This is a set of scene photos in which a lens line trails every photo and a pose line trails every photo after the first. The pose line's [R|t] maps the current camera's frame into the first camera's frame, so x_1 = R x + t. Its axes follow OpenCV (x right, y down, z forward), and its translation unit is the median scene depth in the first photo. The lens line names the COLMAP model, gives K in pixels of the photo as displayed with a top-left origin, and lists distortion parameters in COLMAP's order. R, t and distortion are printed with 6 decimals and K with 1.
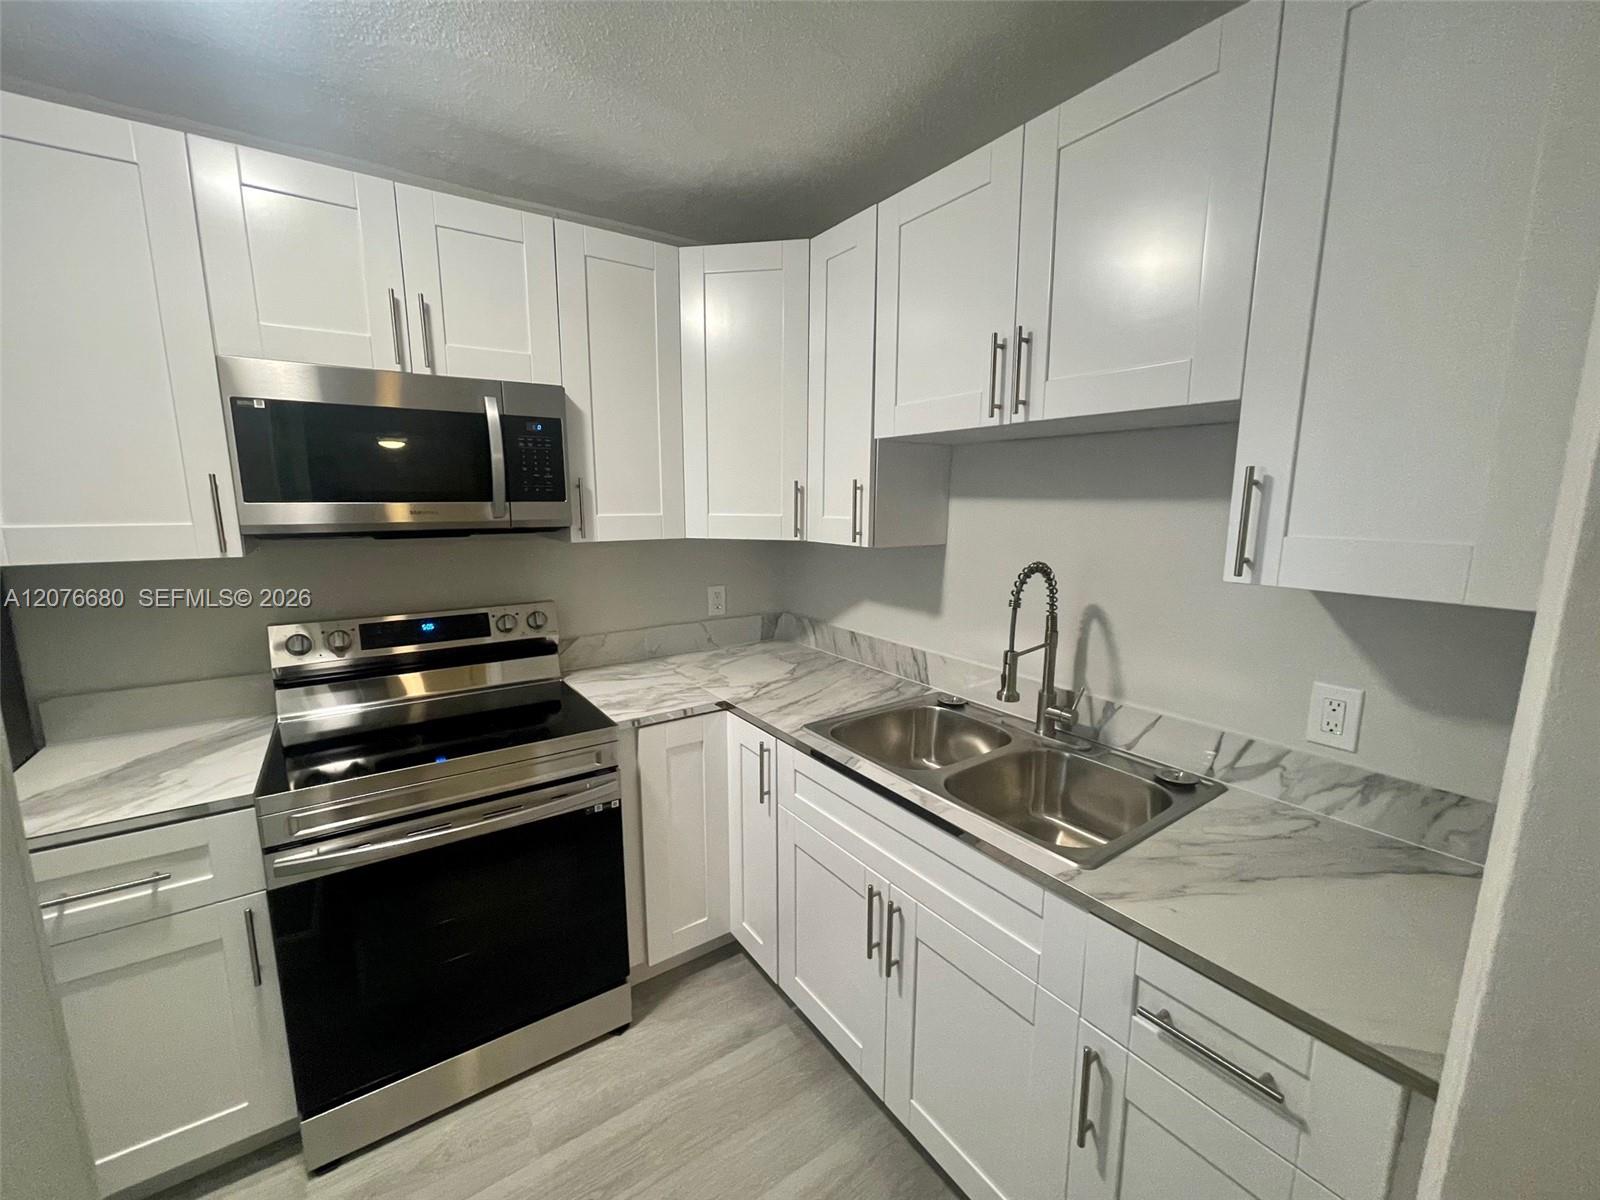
lens RADIAL K [[647.2, 0, 800.5], [0, 647.2, 600.2], [0, 0, 1]] dist [-0.002528, 0.000094]
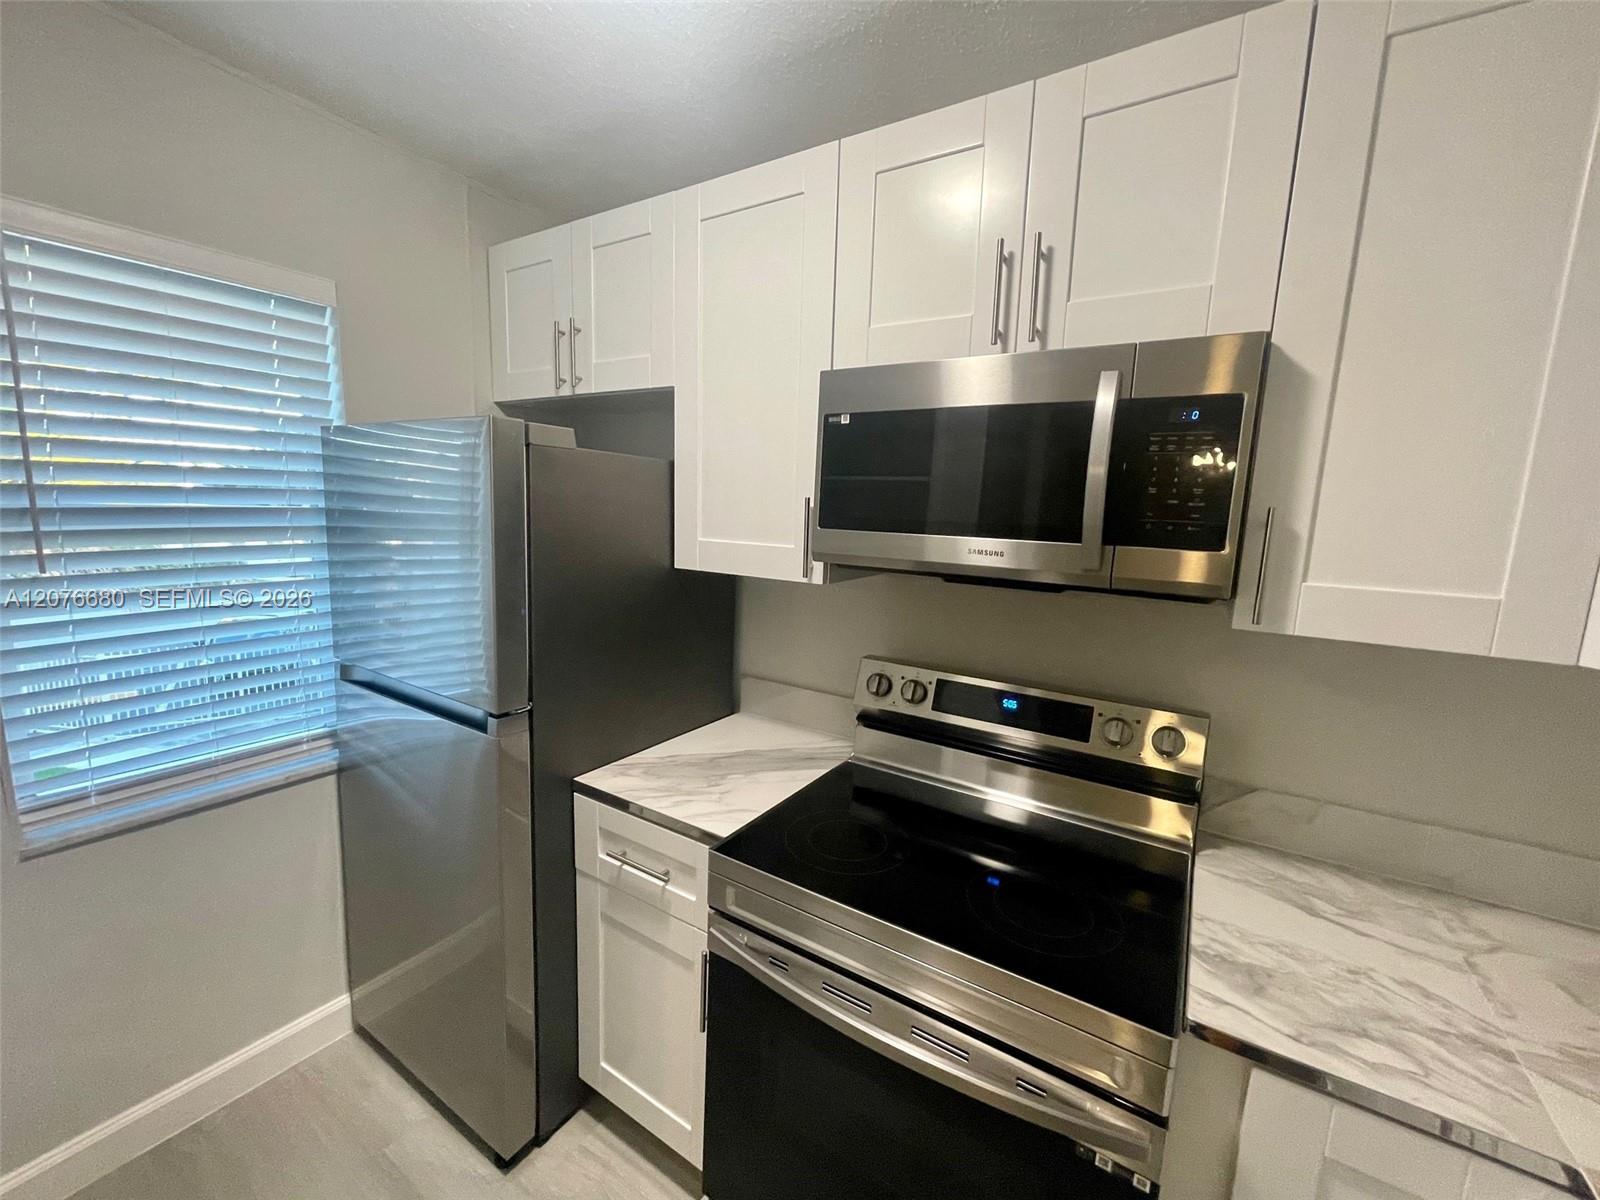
lens RADIAL K [[647.2, 0, 797.1], [0, 647.2, 599.7], [0, 0, 1]] dist [-0.002528, 0.000094]
pose [[0.382486, 0.143439, -0.912759, -0.009007], [-0.186538, 0.979522, 0.075763, -0.085852], [0.904935, 0.141286, 0.401410, 0.461240]]
